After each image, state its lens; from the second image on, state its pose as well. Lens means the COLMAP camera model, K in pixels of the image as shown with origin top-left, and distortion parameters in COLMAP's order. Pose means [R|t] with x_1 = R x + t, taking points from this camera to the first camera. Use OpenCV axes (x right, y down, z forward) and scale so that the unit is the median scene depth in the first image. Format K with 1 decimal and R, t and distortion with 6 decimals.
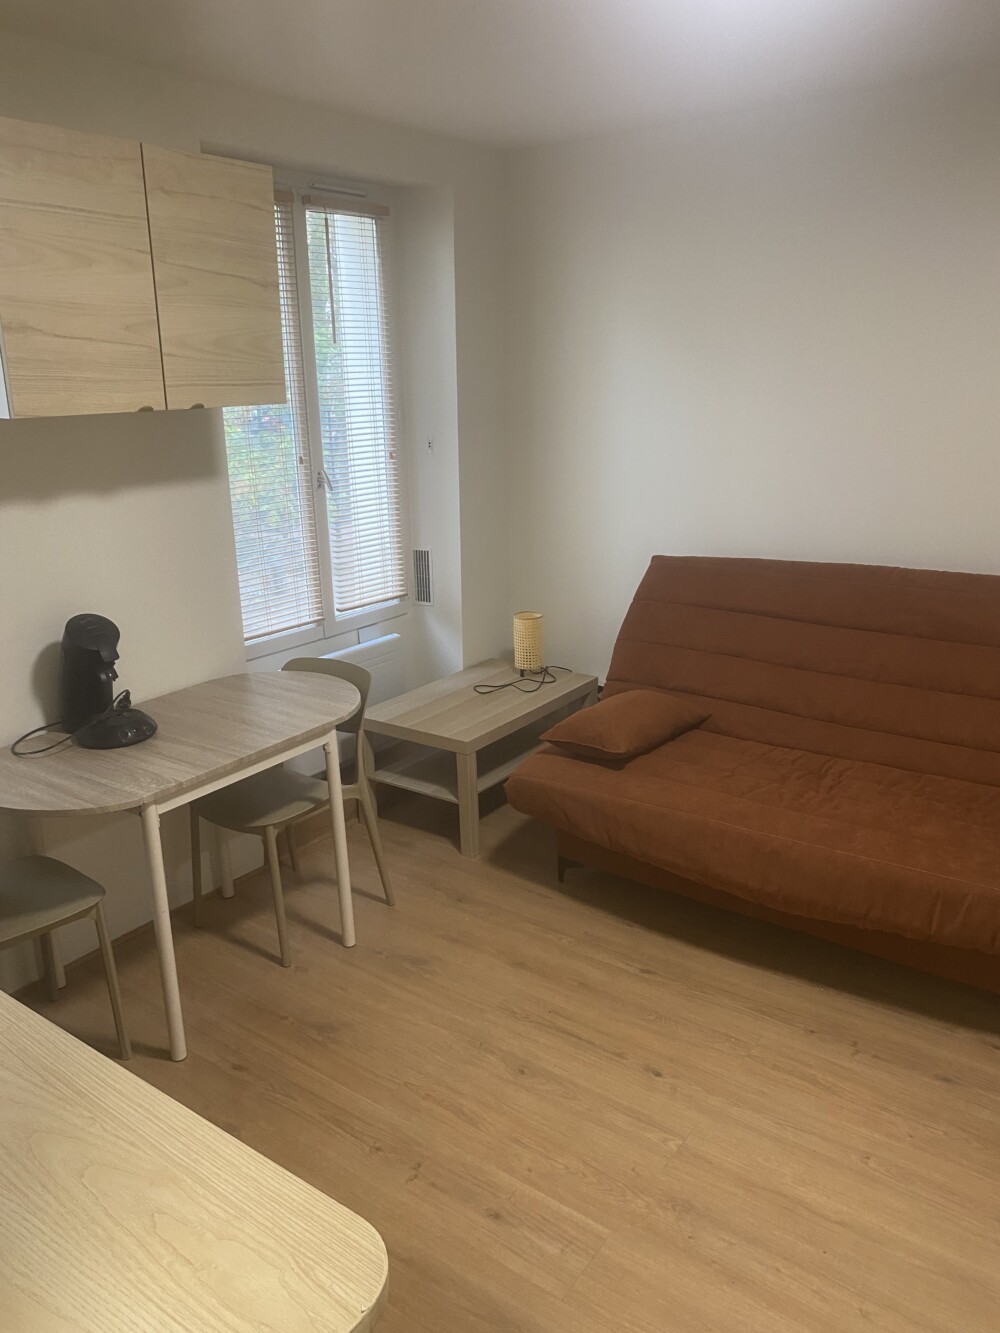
lens RADIAL K [[1007.0, 0, 500.0], [0, 1007.0, 666.5], [0, 0, 1]] dist [0.001412, 0.005723]
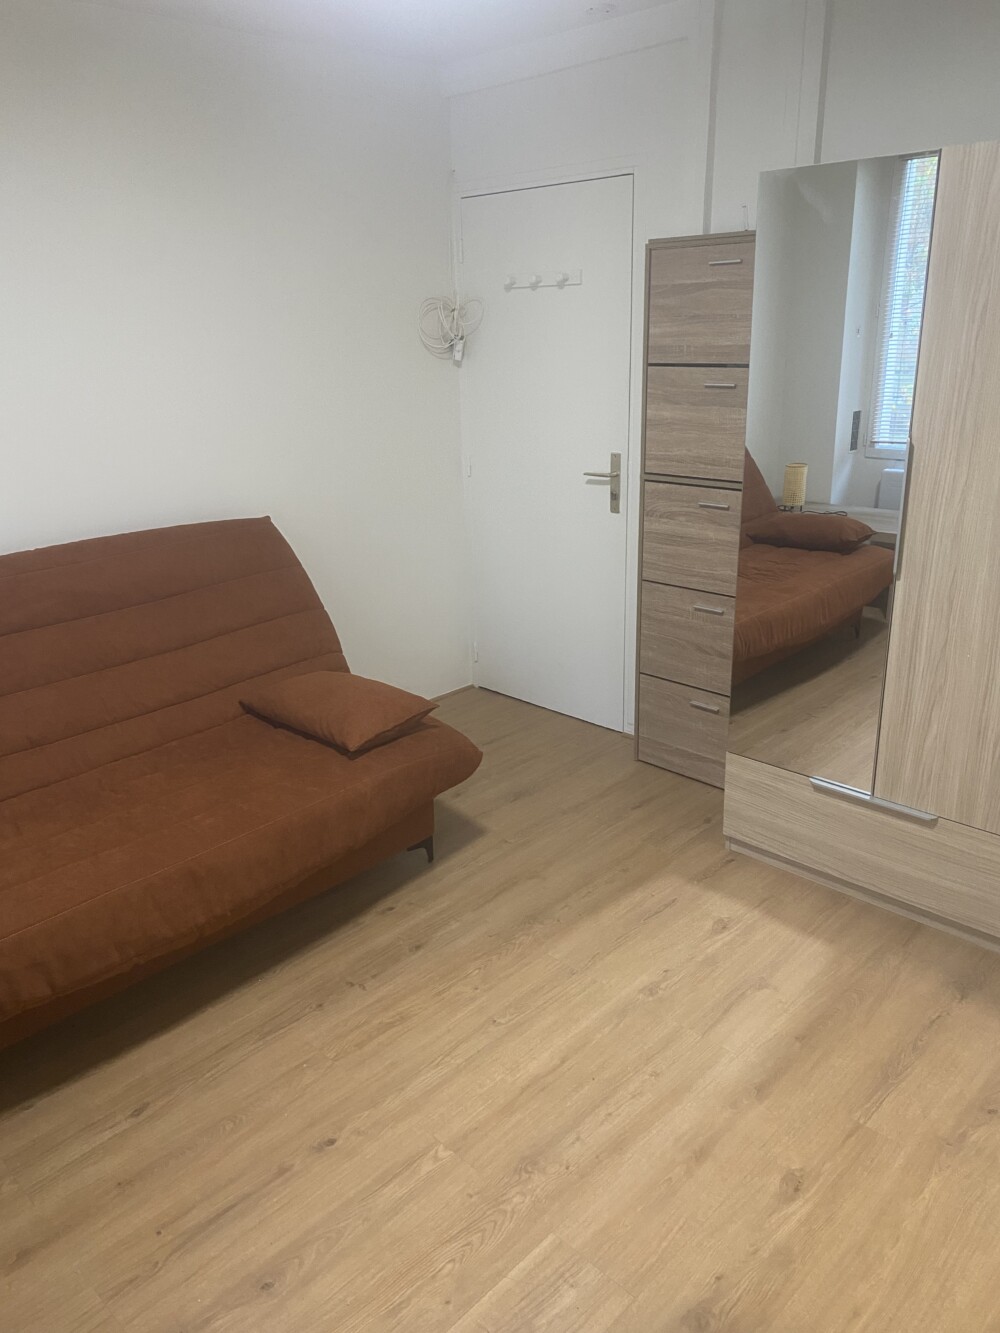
lens RADIAL K [[1007.0, 0, 500.0], [0, 1007.0, 666.5], [0, 0, 1]] dist [0.001412, 0.005723]
pose [[0.162159, -0.315918, 0.934826, -0.506929], [0.312452, 0.915057, 0.255038, -0.132991], [-0.935990, 0.250732, 0.247094, 0.599308]]
